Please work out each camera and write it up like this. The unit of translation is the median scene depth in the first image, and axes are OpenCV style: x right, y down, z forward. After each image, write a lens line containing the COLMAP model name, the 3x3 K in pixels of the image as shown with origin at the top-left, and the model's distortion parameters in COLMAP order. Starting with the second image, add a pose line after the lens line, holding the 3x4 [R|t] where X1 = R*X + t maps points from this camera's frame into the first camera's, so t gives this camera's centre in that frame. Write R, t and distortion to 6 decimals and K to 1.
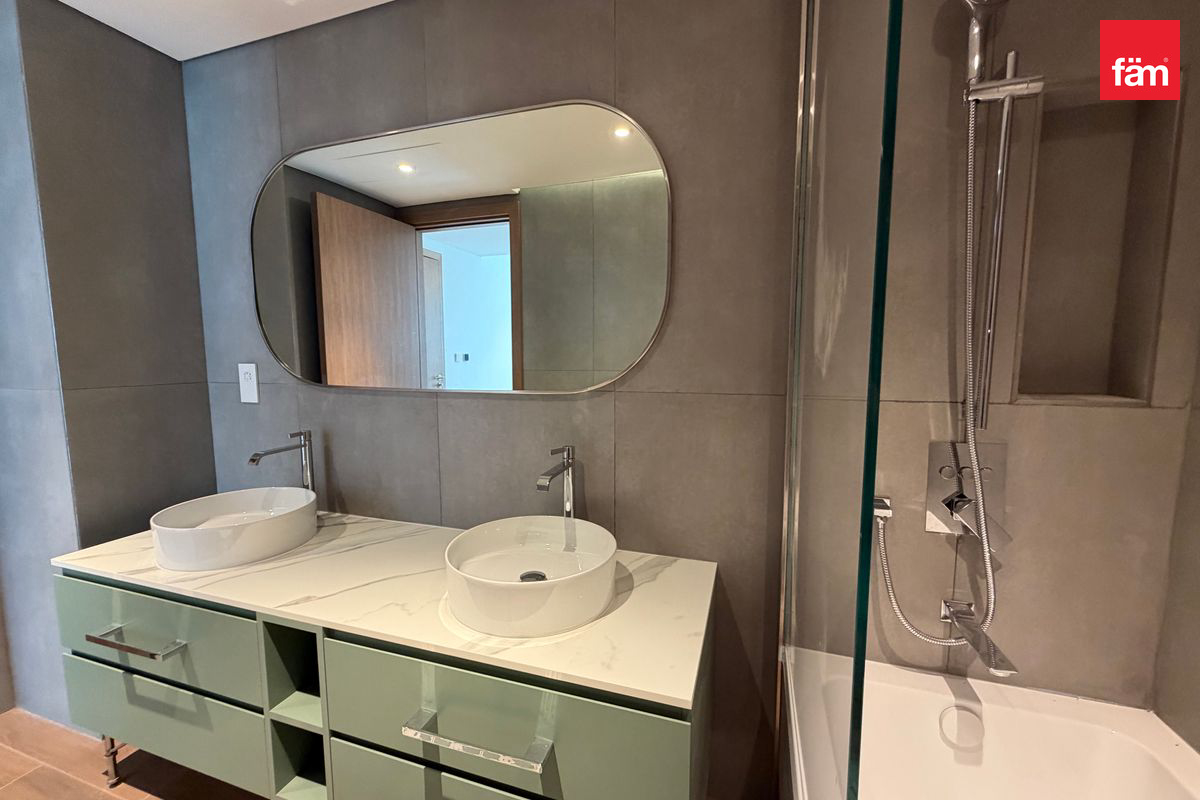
lens RADIAL K [[477.5, 0, 600.0], [0, 477.5, 400.0], [0, 0, 1]] dist [-0.009698, 0.000057]
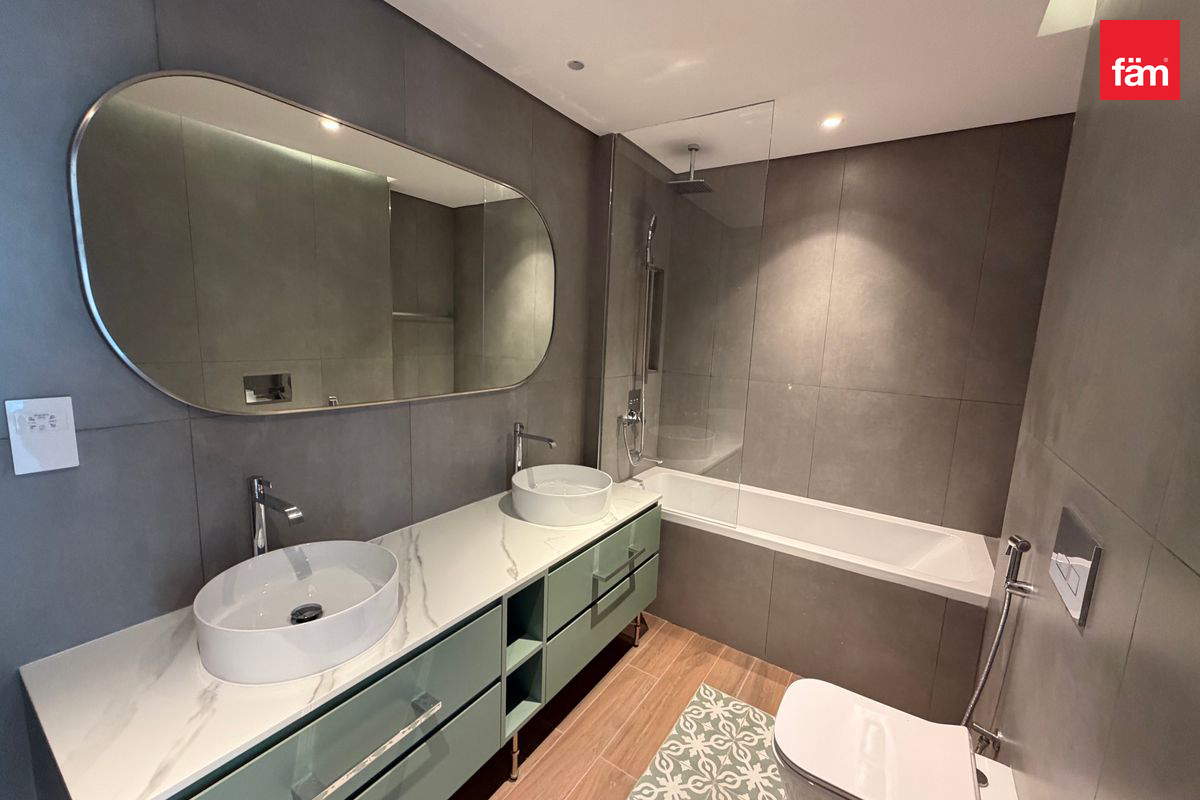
lens RADIAL K [[485.1, 0, 600.0], [0, 485.1, 400.0], [0, 0, 1]] dist [0.002589, 0.000179]
pose [[0.264310, -0.124784, 0.956331, -1.361905], [0.056237, 0.991901, 0.113883, -0.125767], [-0.962797, 0.023681, 0.269187, 0.331498]]
